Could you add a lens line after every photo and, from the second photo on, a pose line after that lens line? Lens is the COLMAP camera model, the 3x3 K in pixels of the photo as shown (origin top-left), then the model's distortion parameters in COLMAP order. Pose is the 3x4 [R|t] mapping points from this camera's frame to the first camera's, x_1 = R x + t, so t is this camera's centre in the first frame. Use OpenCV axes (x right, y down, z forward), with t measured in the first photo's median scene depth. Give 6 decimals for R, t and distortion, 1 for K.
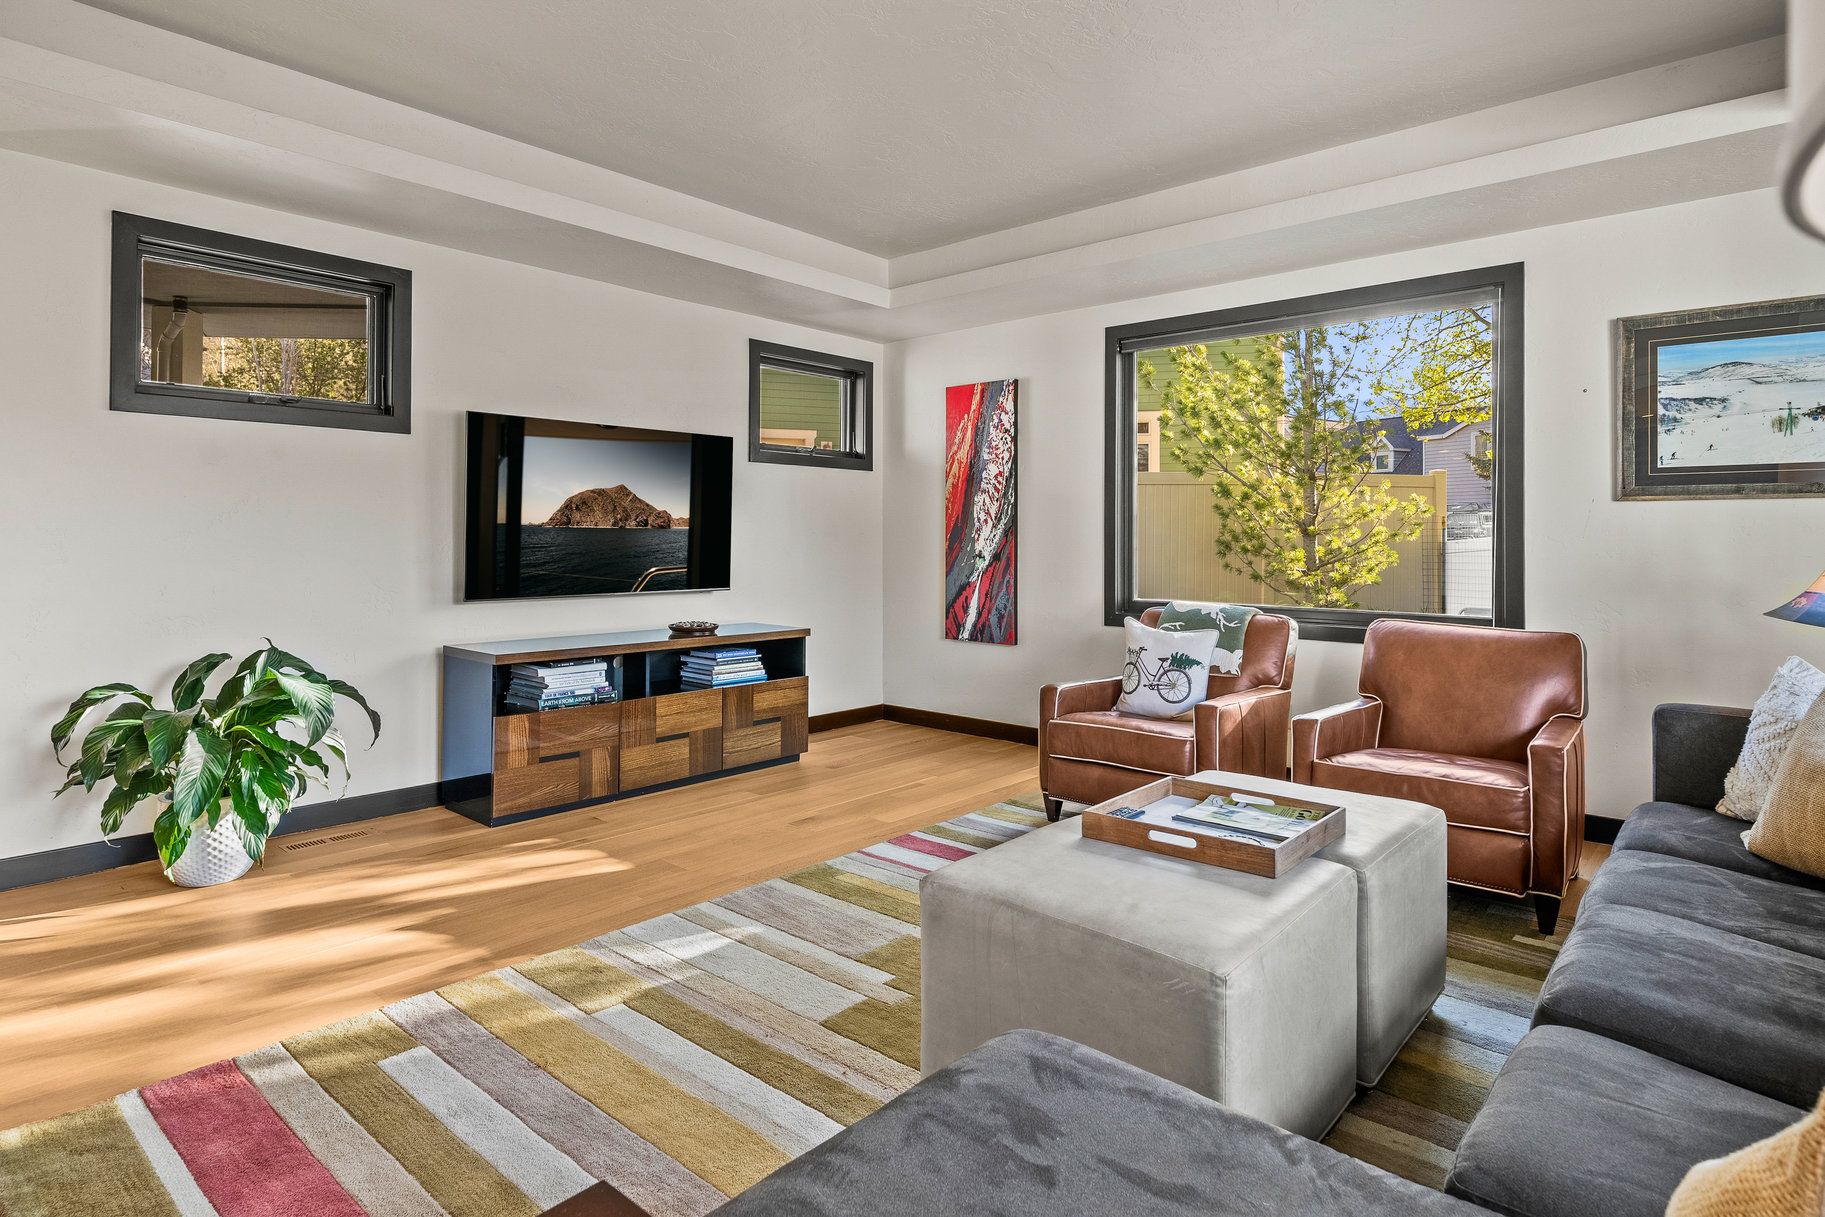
lens RADIAL K [[980.7, 0, 908.7], [0, 980.7, 540.6], [0, 0, 1]] dist [0.000081, 0.000129]
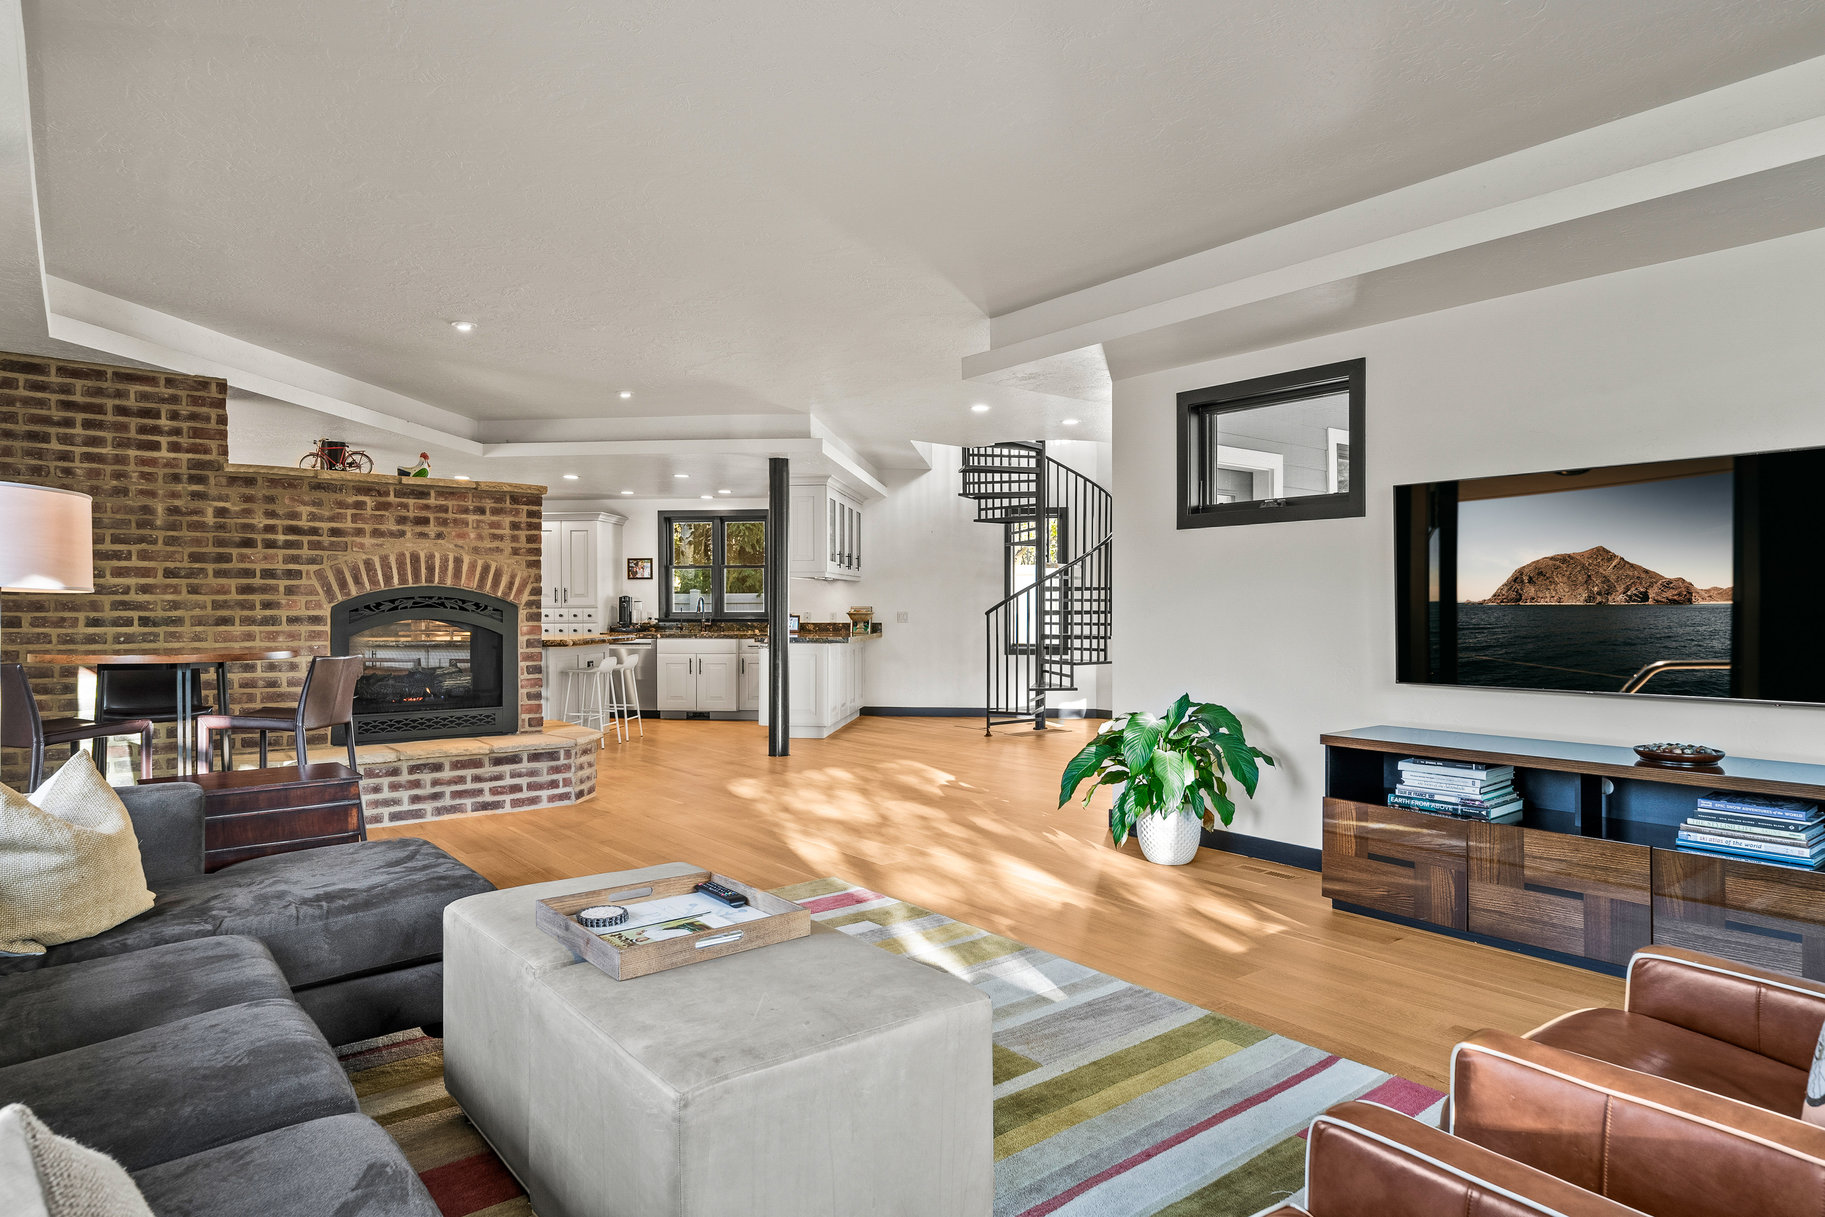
lens RADIAL K [[1065.7, 0, 912.5], [0, 1065.7, 608.5], [0, 0, 1]] dist [-0.001456, -0.000712]
pose [[-0.180501, -0.001768, -0.983573, 0.406293], [-0.000376, 0.999998, -0.001728, -0.005680], [0.983575, 0.000058, -0.180502, 0.436113]]
